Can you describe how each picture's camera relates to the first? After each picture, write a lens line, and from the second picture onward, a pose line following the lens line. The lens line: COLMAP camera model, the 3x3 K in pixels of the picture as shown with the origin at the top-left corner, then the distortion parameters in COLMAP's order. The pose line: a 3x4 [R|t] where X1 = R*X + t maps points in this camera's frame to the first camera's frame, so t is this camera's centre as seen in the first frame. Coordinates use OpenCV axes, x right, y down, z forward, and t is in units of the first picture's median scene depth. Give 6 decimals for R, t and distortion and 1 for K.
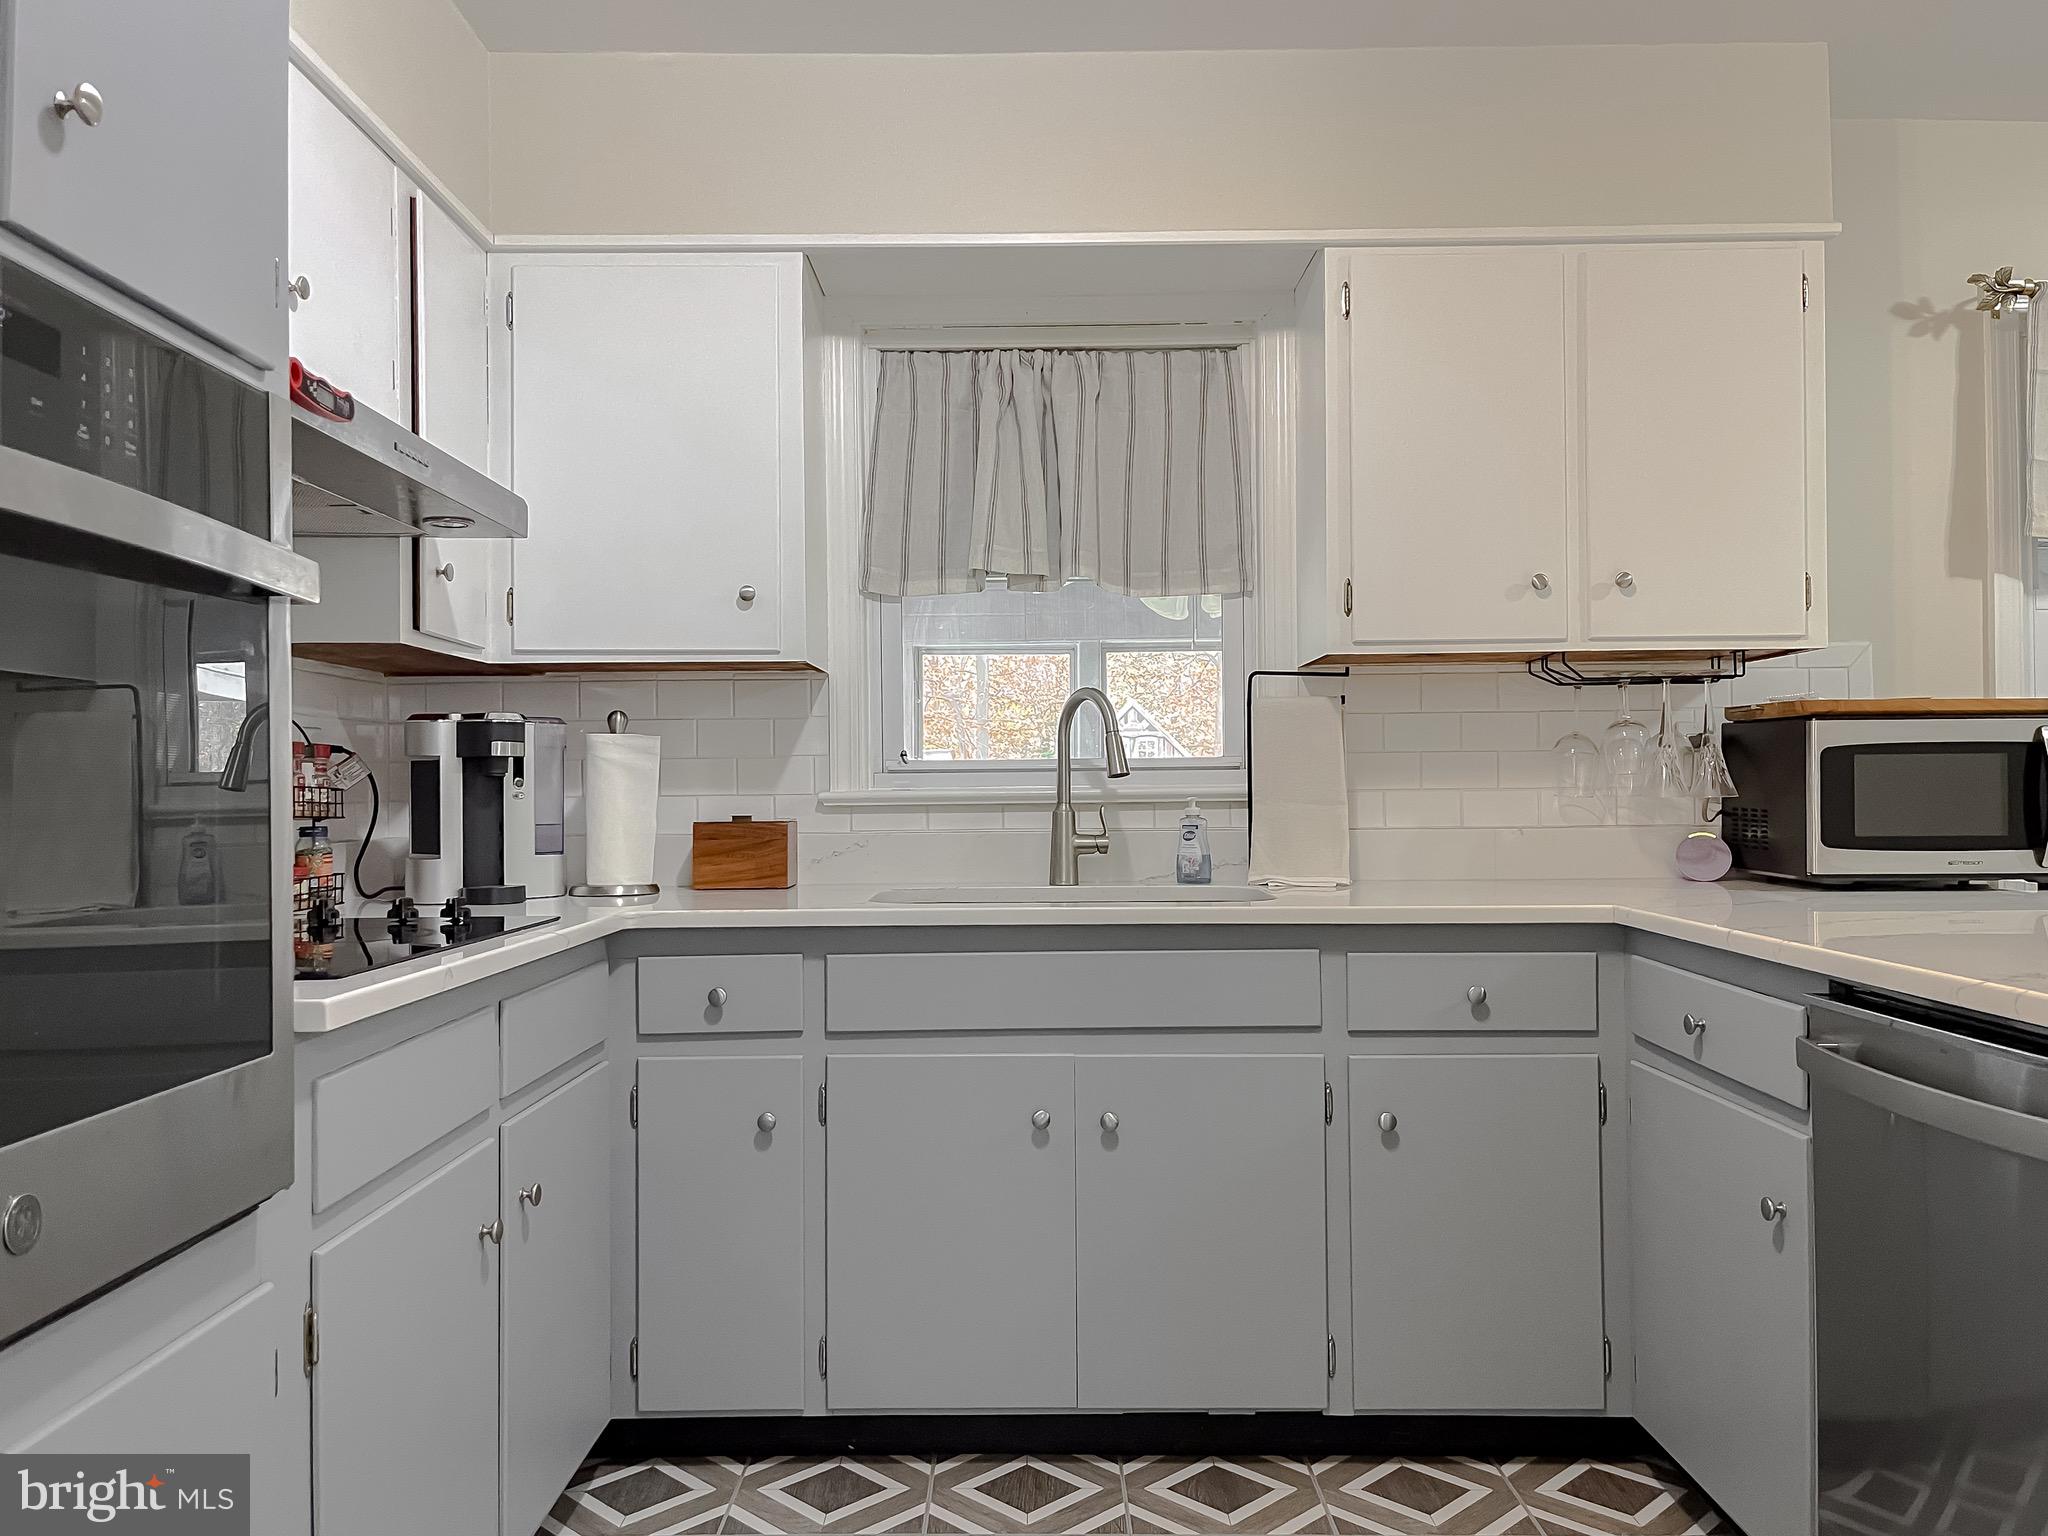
lens RADIAL K [[1567.3, 0, 1024.0], [0, 1567.3, 768.0], [0, 0, 1]] dist [0.003556, 0.000461]
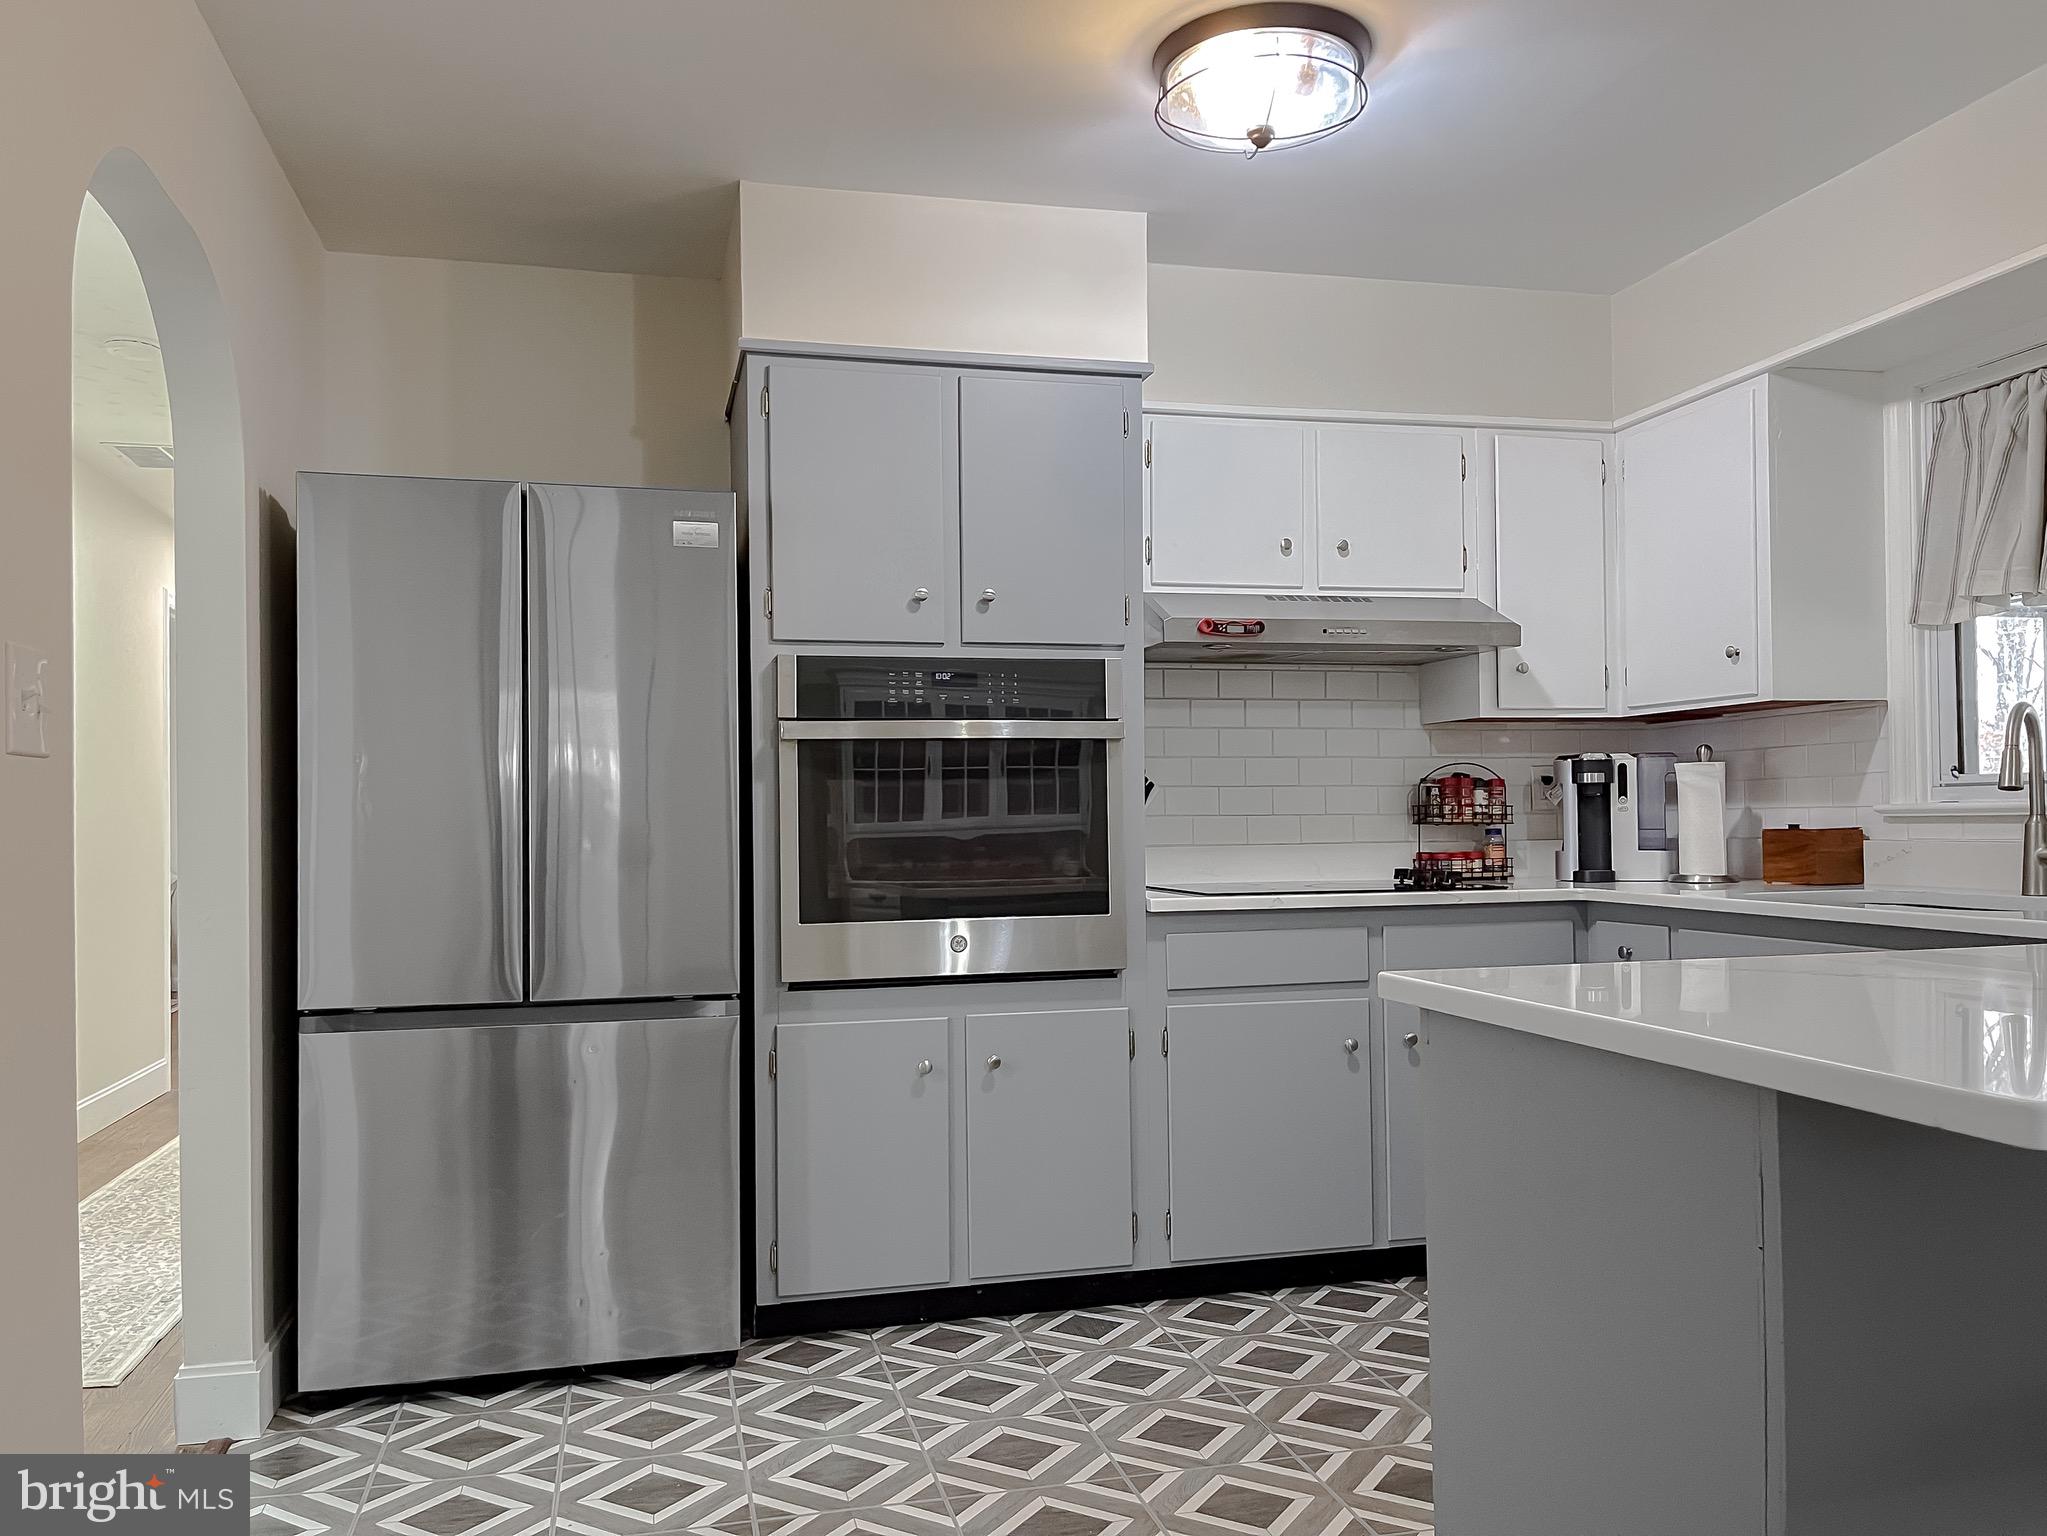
lens RADIAL K [[1566.5, 0, 1023.5], [0, 1566.5, 768.0], [0, 0, 1]] dist [0.003556, 0.000461]
pose [[0.223834, -0.026451, -0.974268, 0.898813], [0.027421, 0.999407, -0.020834, -0.004783], [0.974241, -0.022052, 0.224427, 0.132521]]
